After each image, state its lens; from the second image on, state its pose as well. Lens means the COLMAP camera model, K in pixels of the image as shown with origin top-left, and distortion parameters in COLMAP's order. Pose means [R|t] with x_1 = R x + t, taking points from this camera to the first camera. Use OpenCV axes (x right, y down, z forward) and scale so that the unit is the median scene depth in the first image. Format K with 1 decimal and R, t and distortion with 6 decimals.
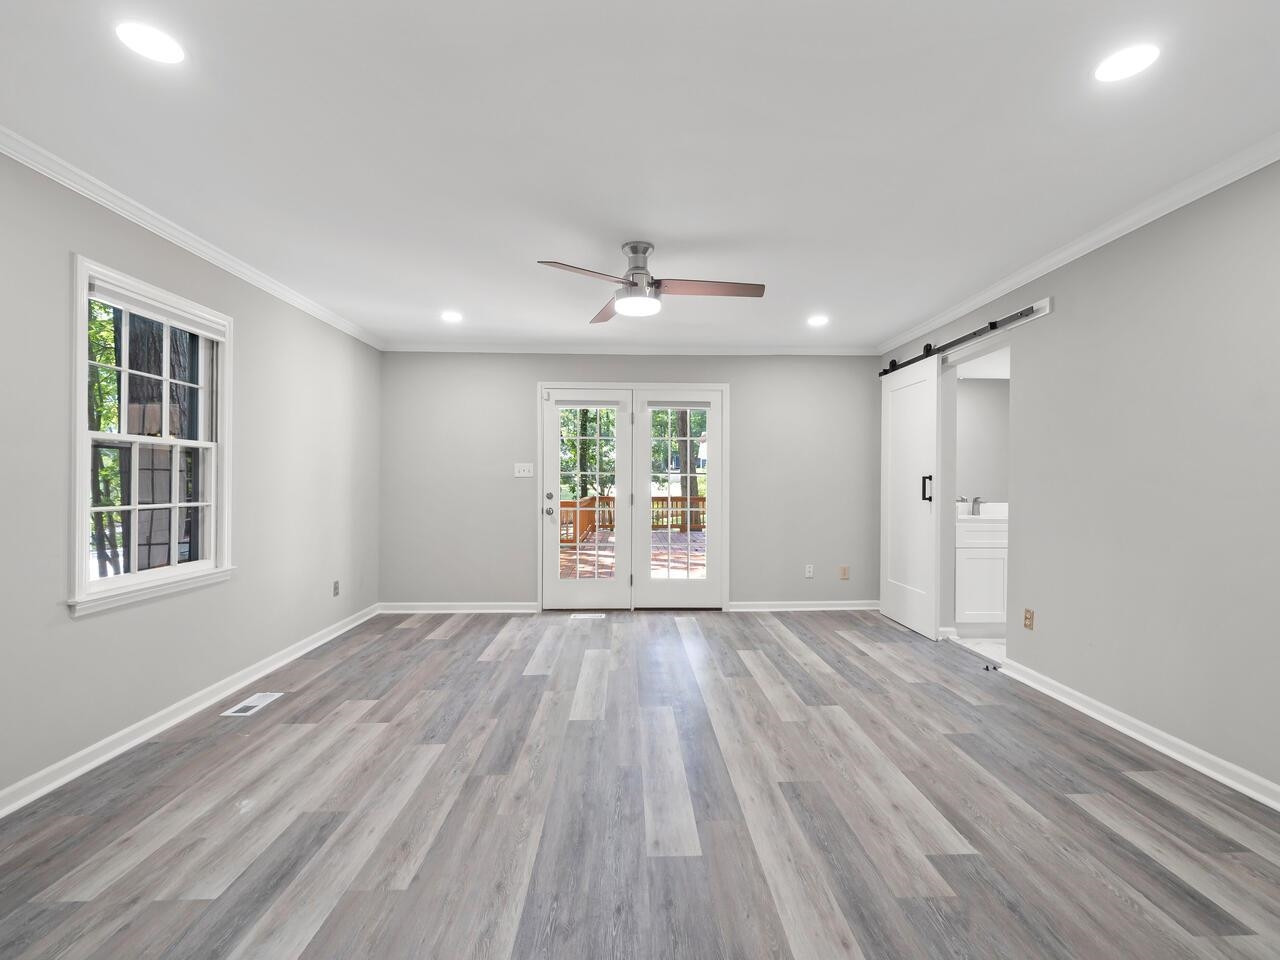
lens RADIAL K [[583.3, 0, 643.4], [0, 583.3, 480.8], [0, 0, 1]] dist [0.001588, -0.000417]
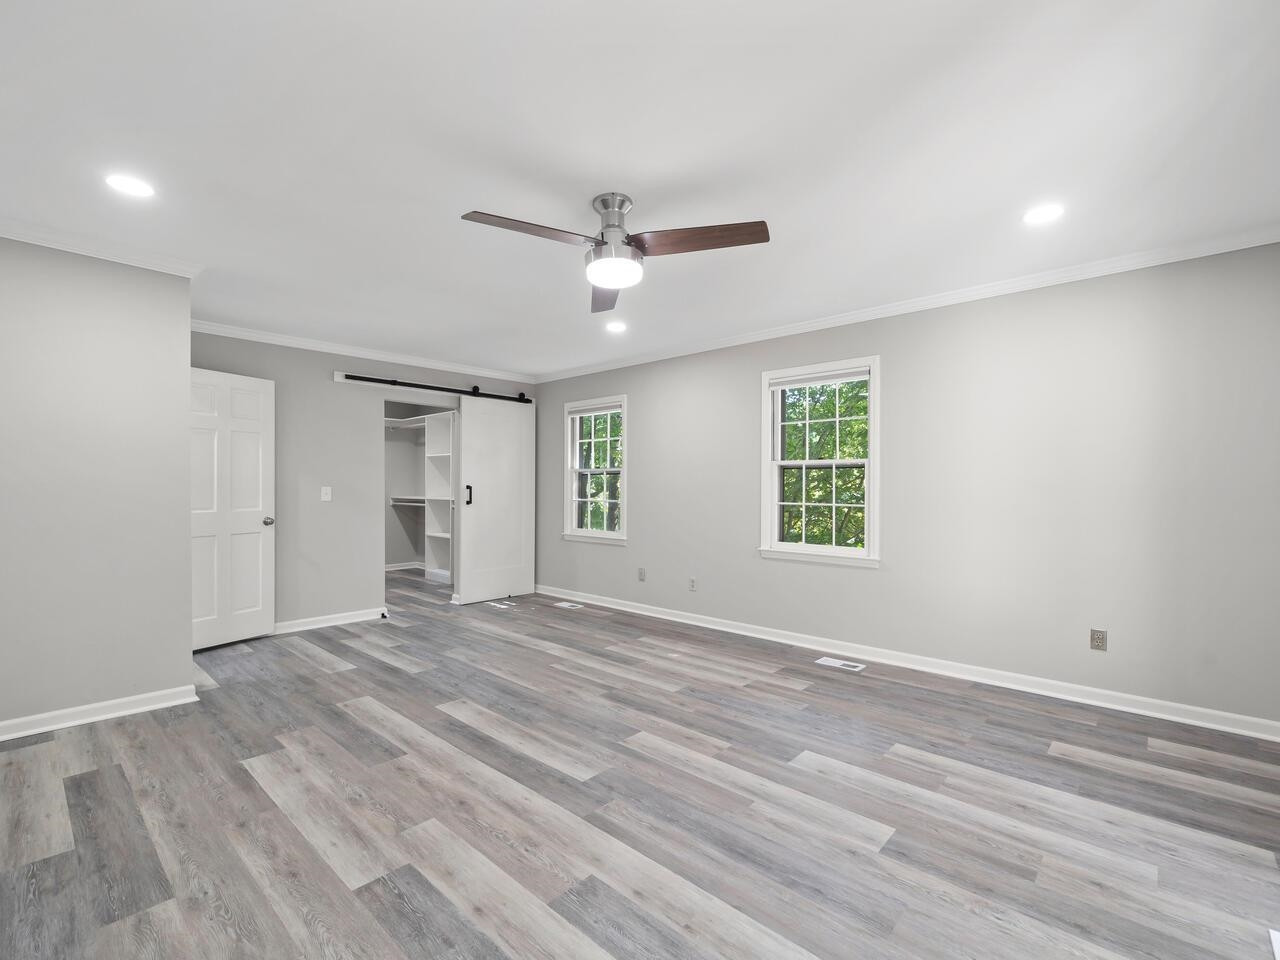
lens RADIAL K [[583.3, 0, 641.4], [0, 583.3, 480.7], [0, 0, 1]] dist [0.001588, -0.000417]
pose [[-0.701266, -0.009771, -0.712833, 0.618027], [-0.002698, 0.999935, -0.011053, 0.000281], [0.712895, -0.005828, -0.701247, 1.809337]]
